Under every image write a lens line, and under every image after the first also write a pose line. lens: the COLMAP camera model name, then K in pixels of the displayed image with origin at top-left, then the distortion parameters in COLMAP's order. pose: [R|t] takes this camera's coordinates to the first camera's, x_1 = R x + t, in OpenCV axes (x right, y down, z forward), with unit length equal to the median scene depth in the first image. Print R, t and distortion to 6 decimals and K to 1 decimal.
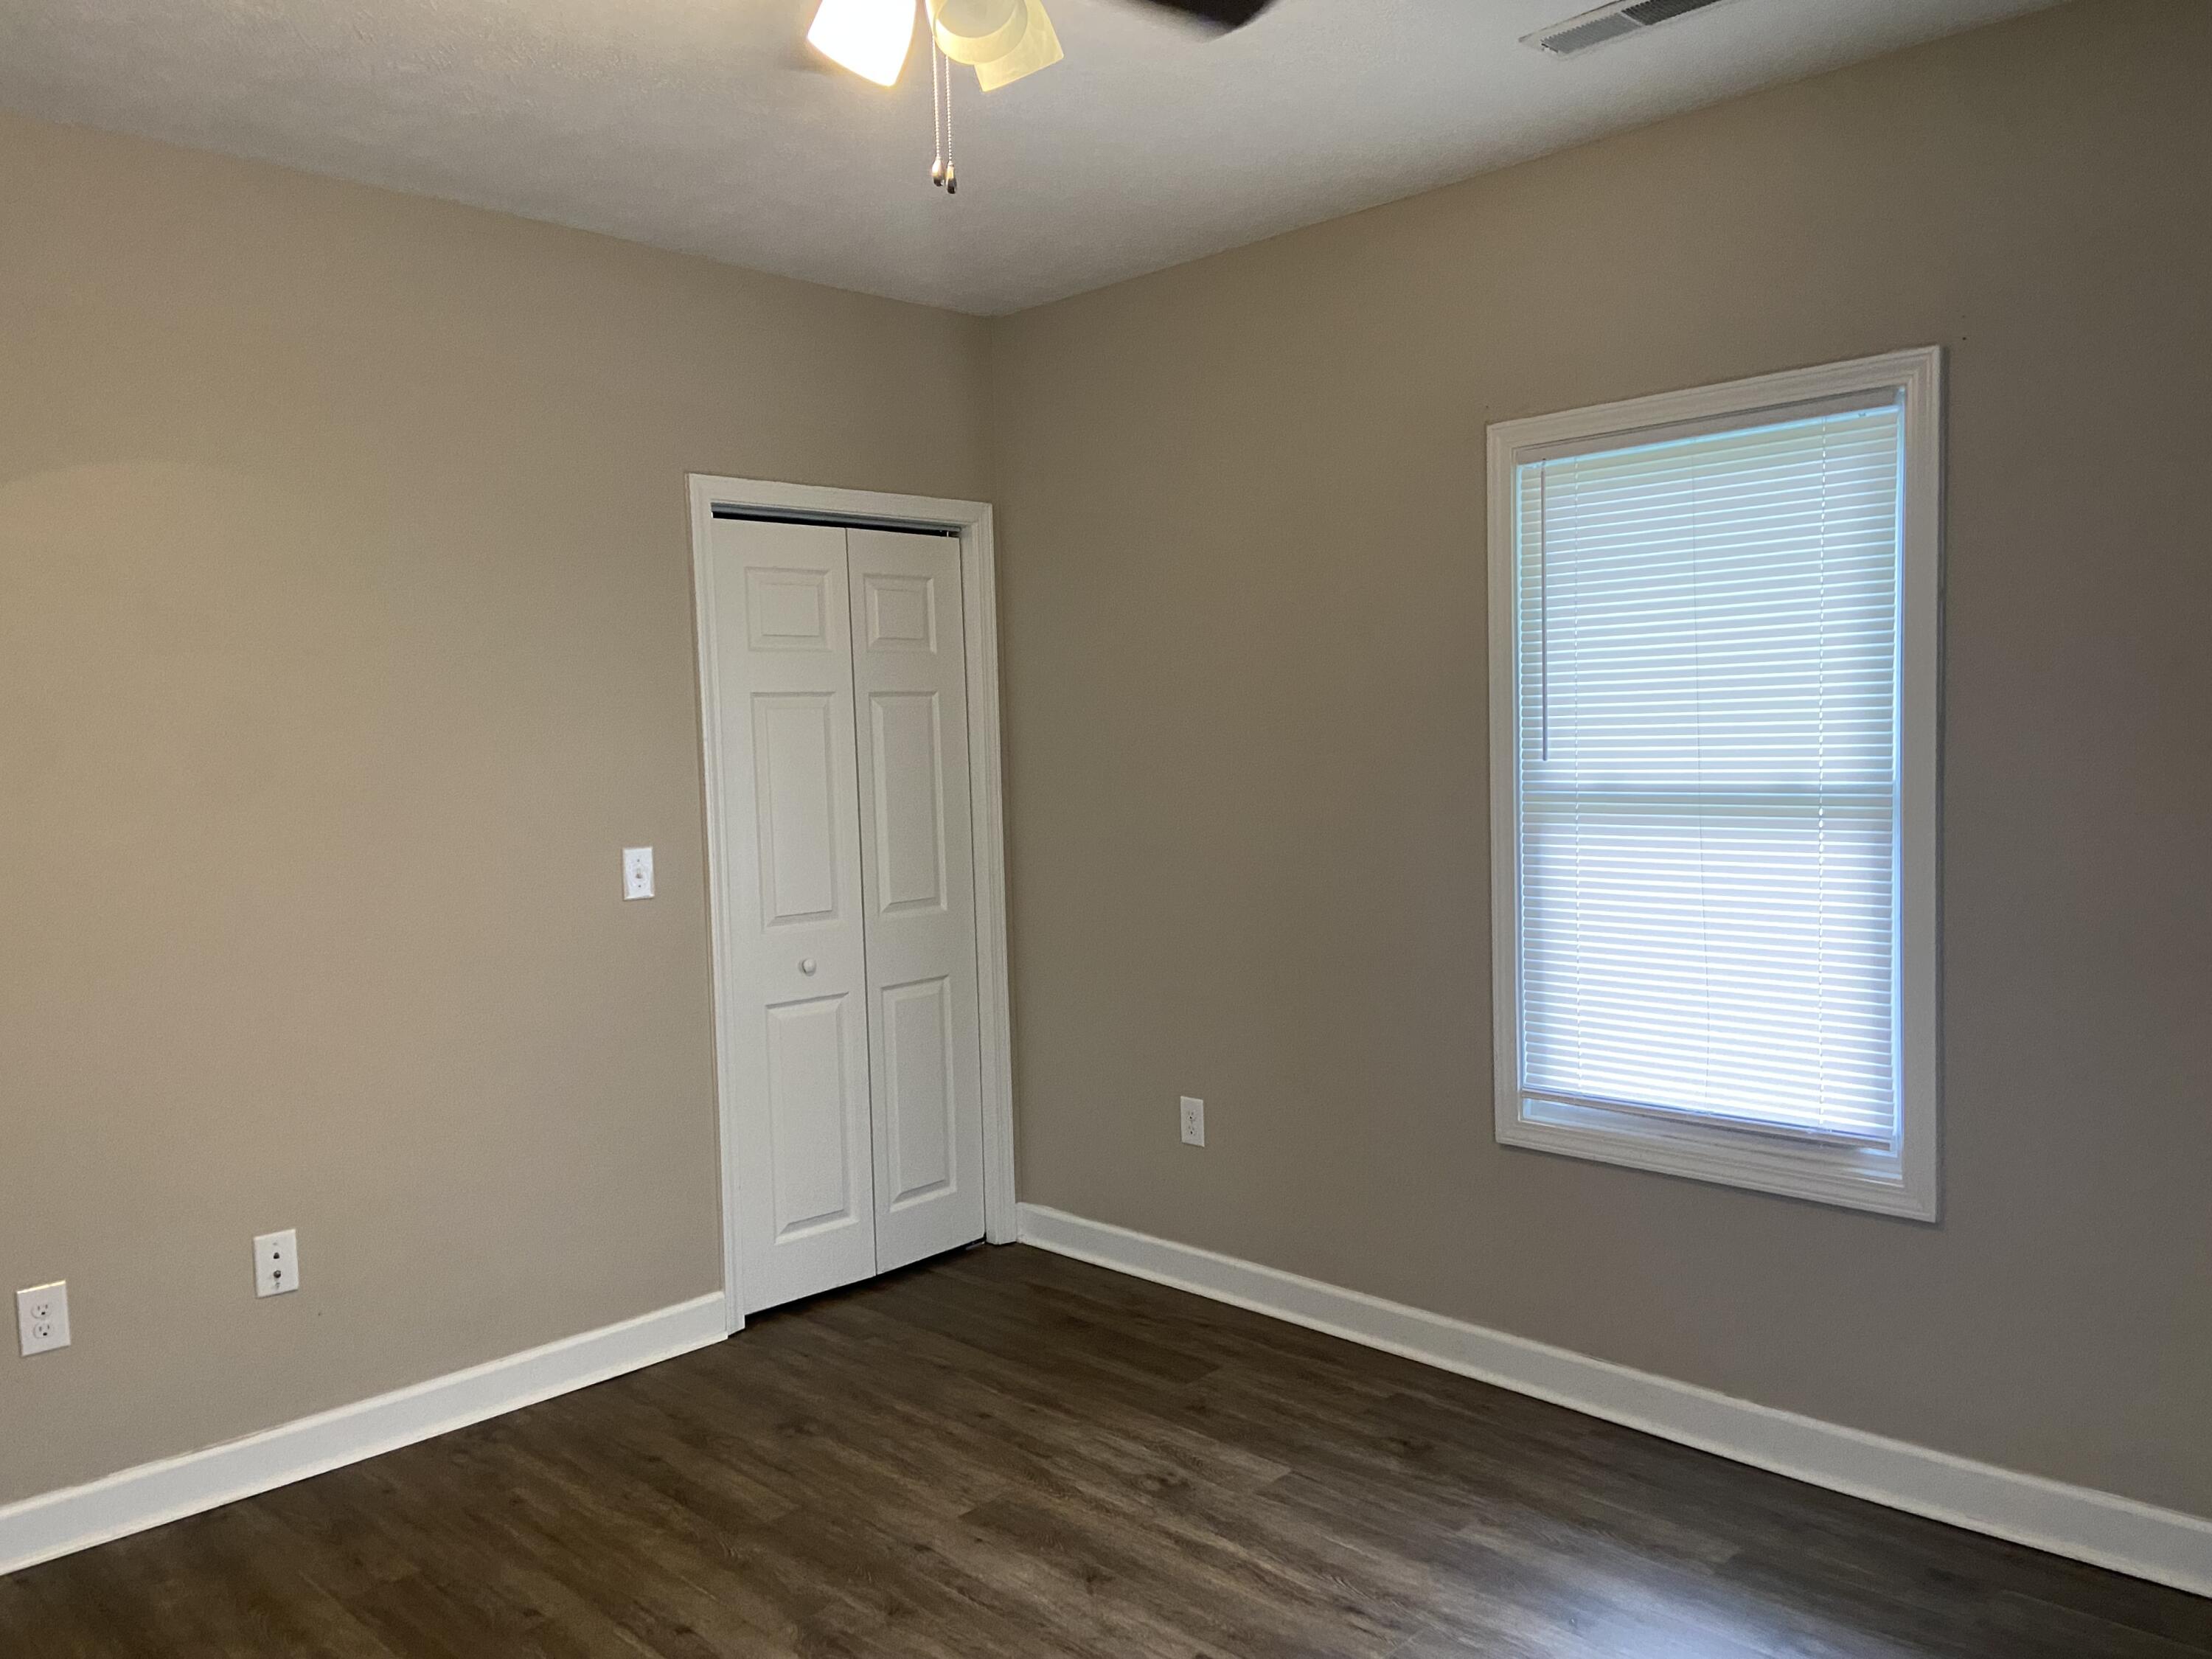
lens RADIAL K [[1665.1, 0, 1103.5], [0, 1665.1, 830.8], [0, 0, 1]] dist [0.114405, -0.136132]
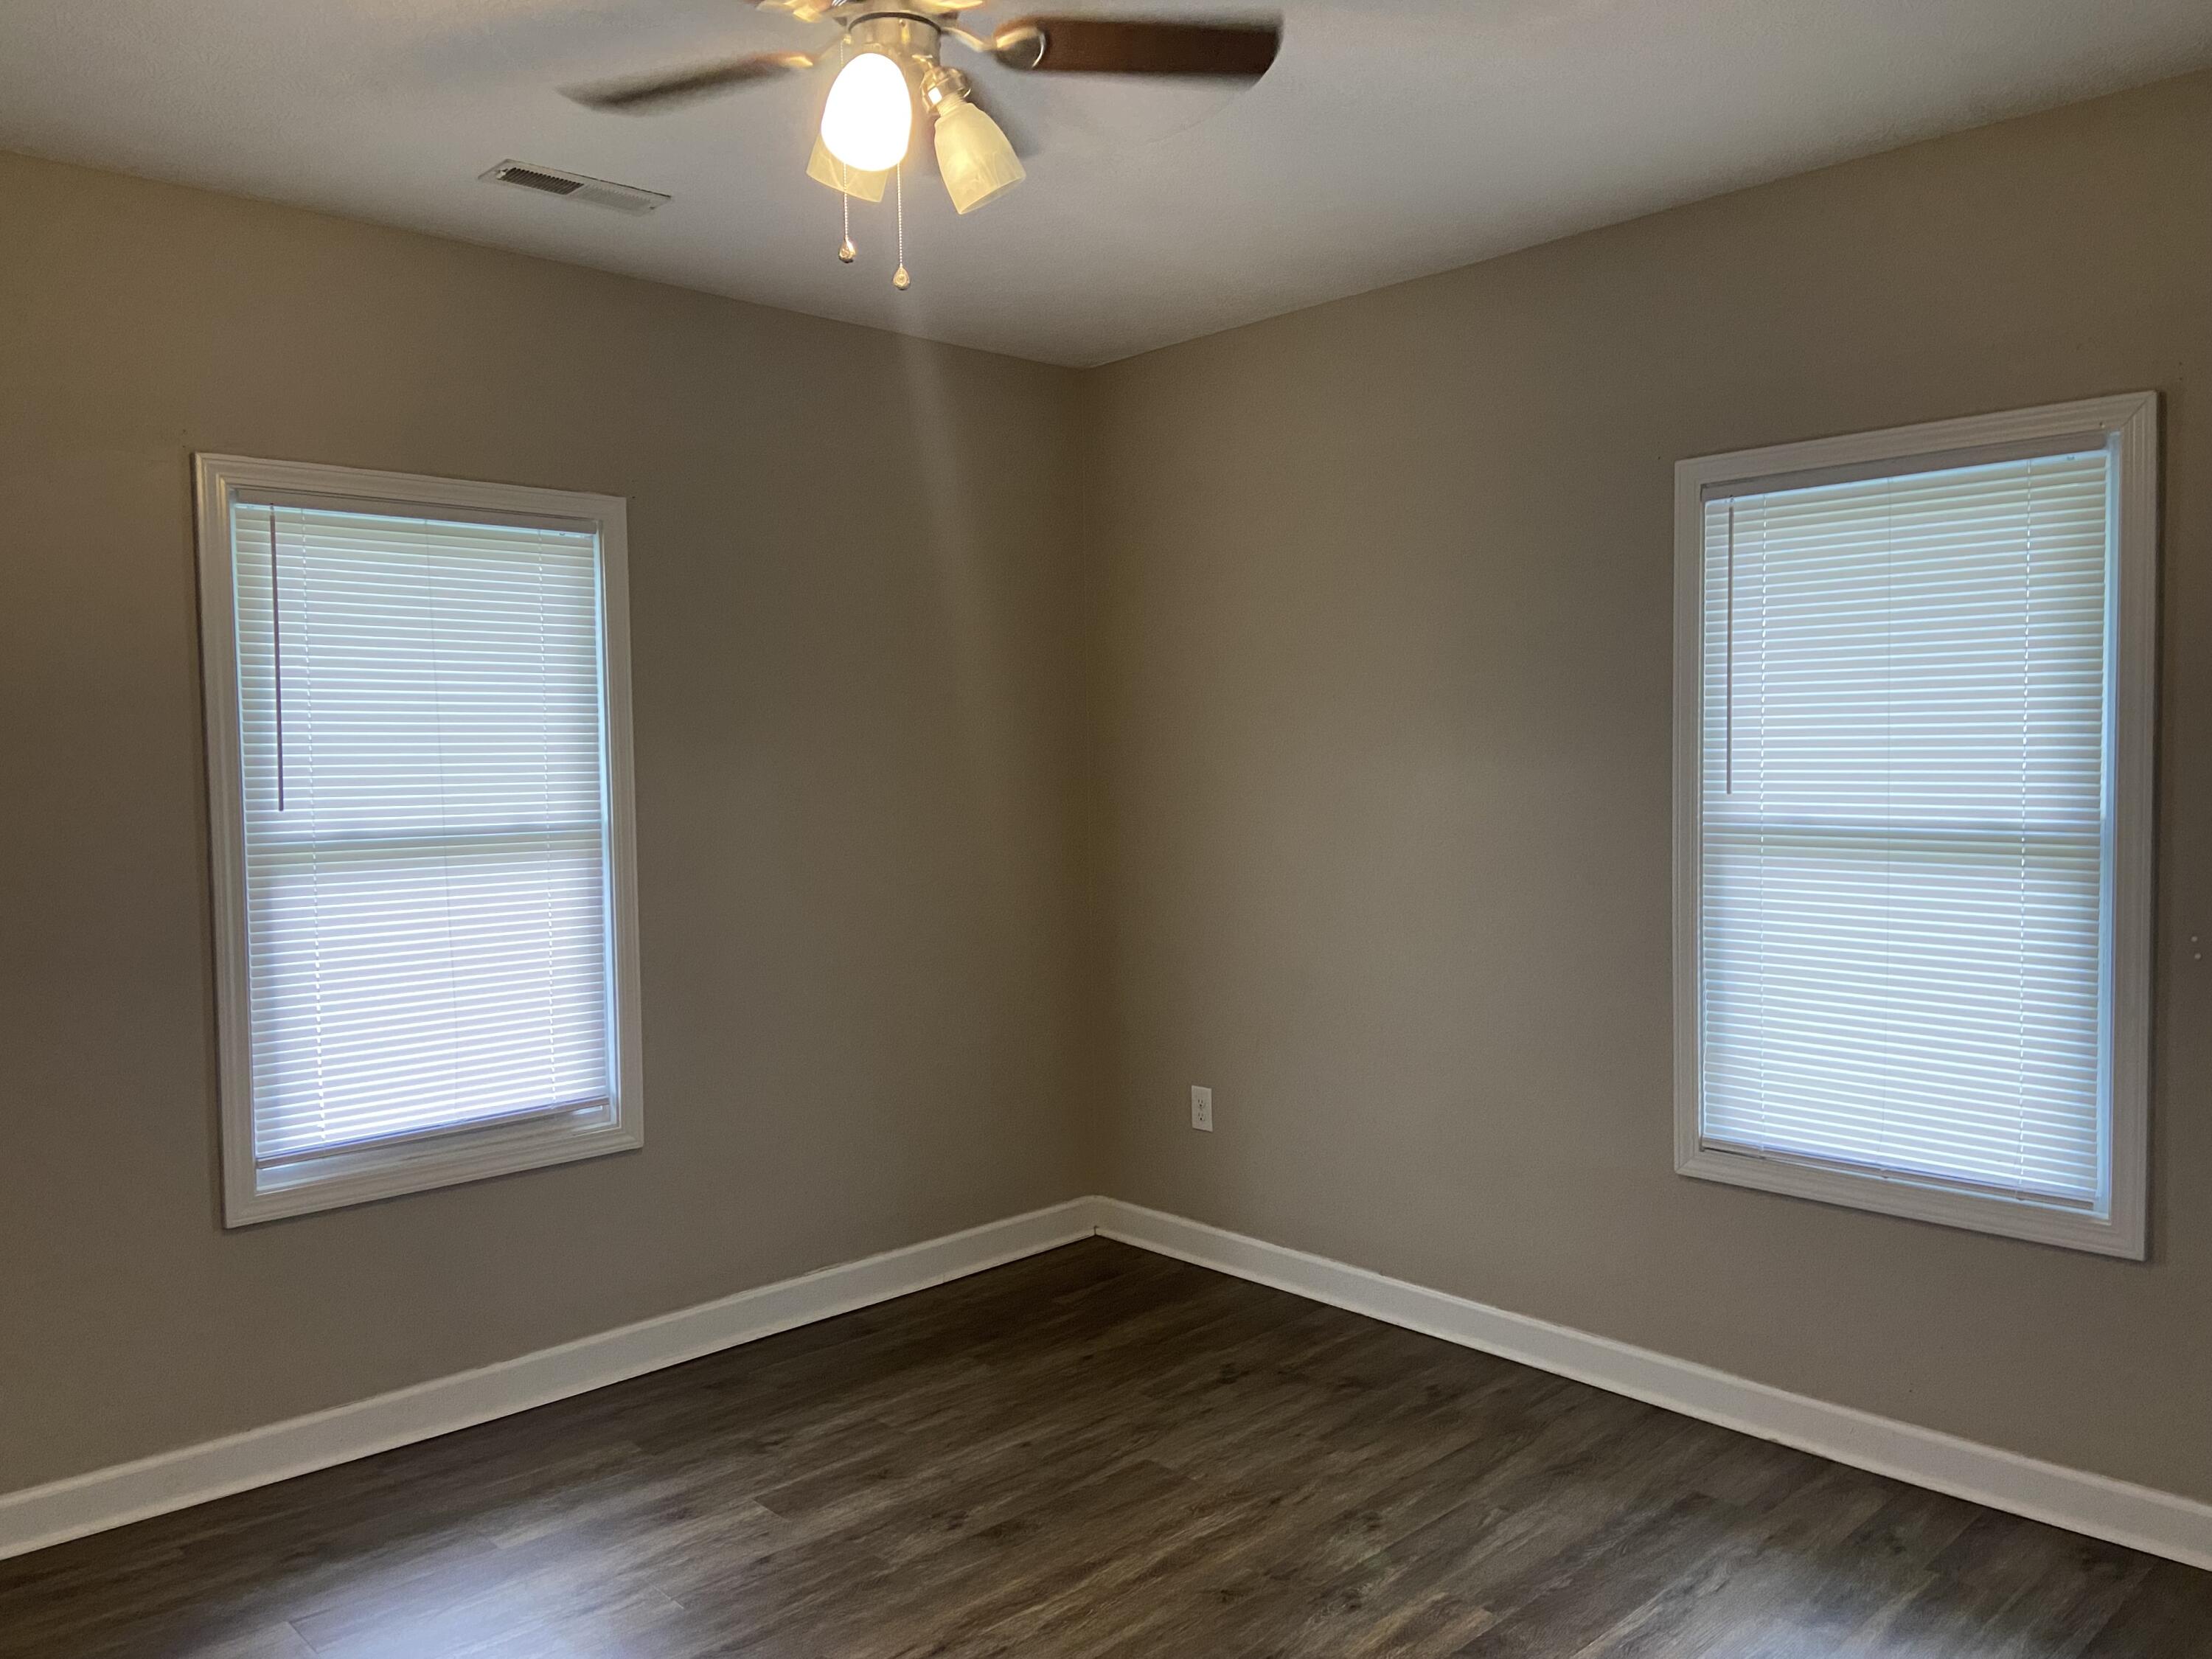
lens RADIAL K [[1665.1, 0, 1107.8], [0, 1665.1, 824.5], [0, 0, 1]] dist [0.114405, -0.136132]
pose [[0.024820, -0.014464, 0.999587, -0.733159], [0.075576, 0.997061, 0.012550, -0.010696], [-0.996831, 0.075234, 0.025840, 0.516325]]
